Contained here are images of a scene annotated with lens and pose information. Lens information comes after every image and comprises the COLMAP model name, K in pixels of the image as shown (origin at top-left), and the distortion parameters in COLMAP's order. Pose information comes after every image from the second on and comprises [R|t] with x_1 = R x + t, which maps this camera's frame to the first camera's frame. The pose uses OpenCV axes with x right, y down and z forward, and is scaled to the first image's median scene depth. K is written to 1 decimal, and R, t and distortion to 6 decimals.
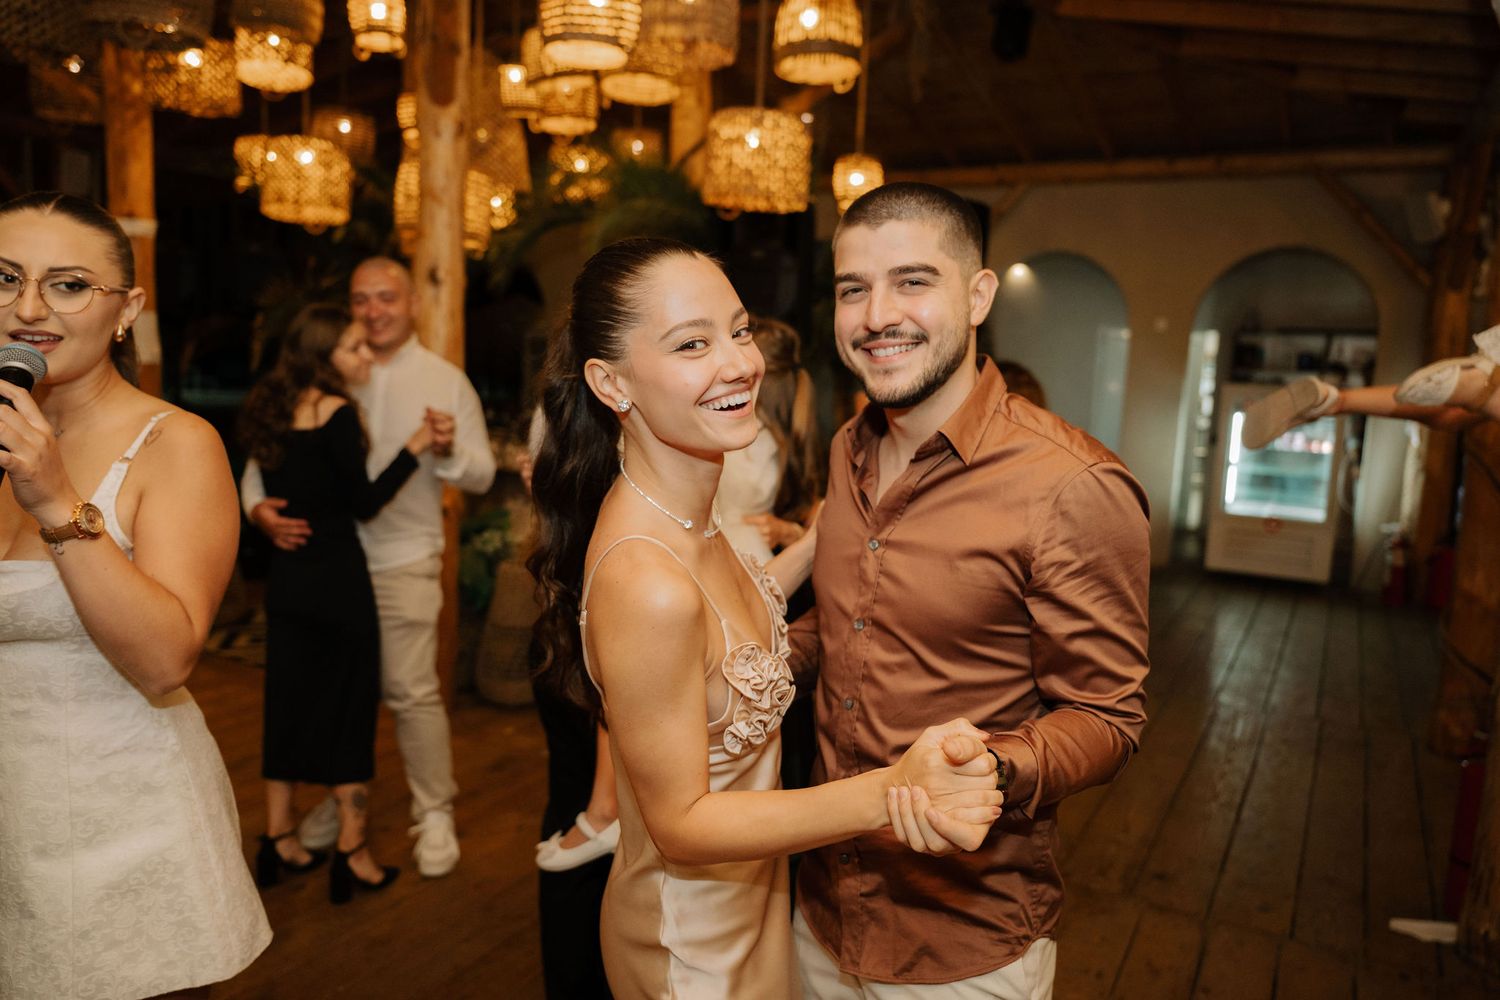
lens RADIAL K [[1126.7, 0, 750.0], [0, 1126.7, 500.0], [0, 0, 1]] dist [0.002874, -0.079376]
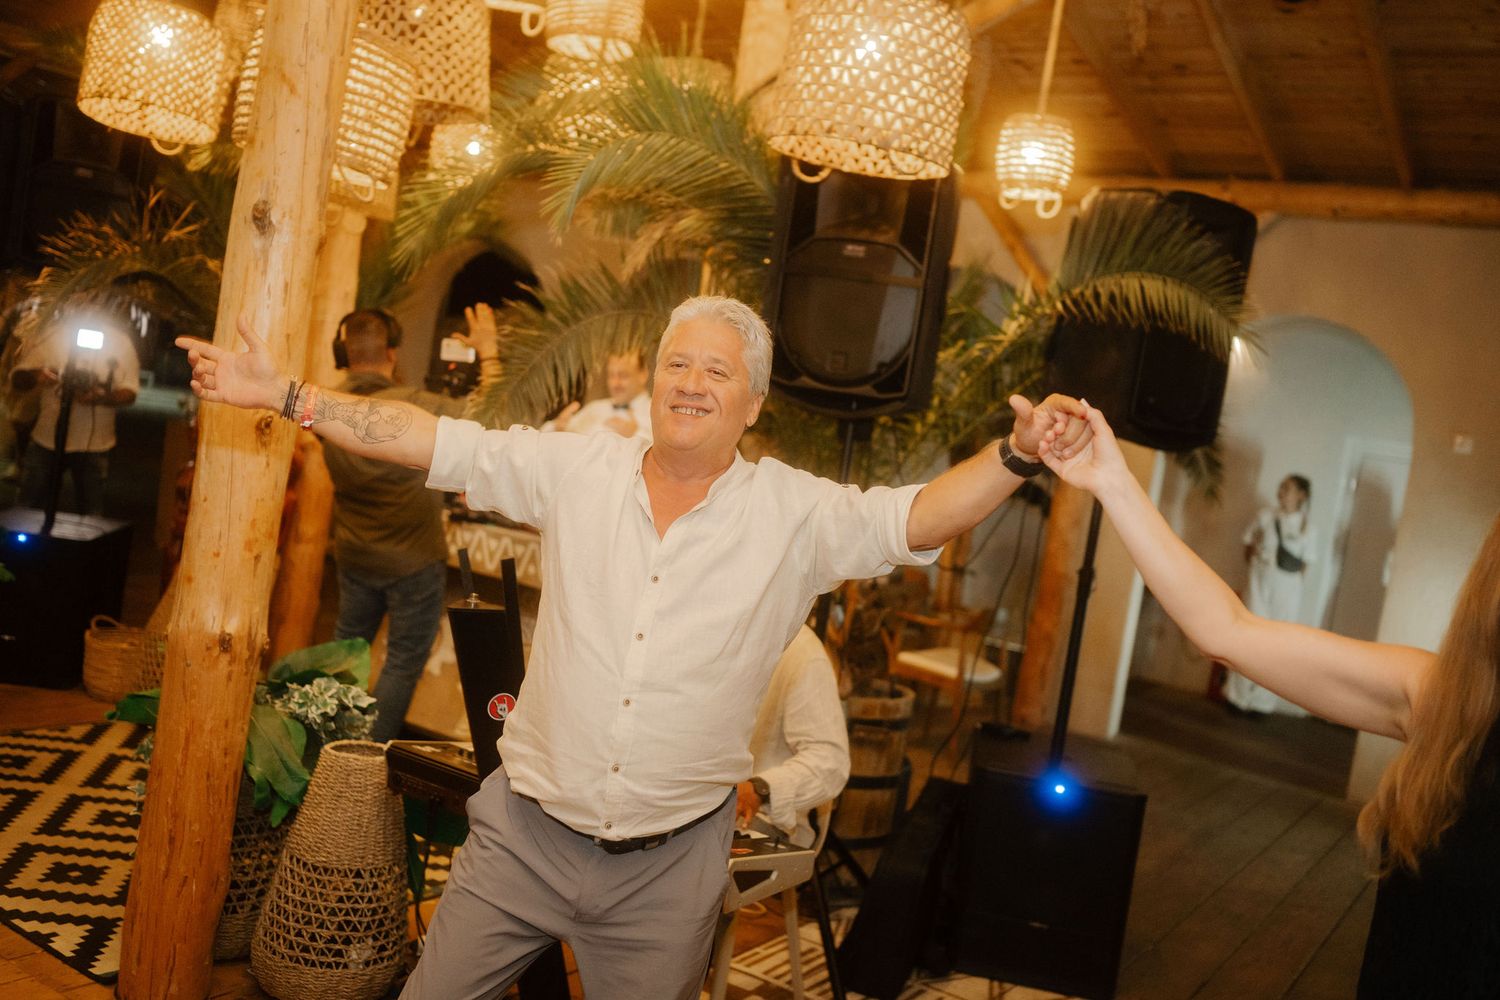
lens RADIAL K [[1424.6, 0, 750.0], [0, 1424.6, 500.0], [0, 0, 1]] dist [-0.001169, -0.001130]
pose [[0.991865, 0.112750, -0.059091, 0.011970], [-0.116441, 0.991181, -0.063258, -0.040521], [0.051438, 0.069624, 0.996246, 0.290586]]
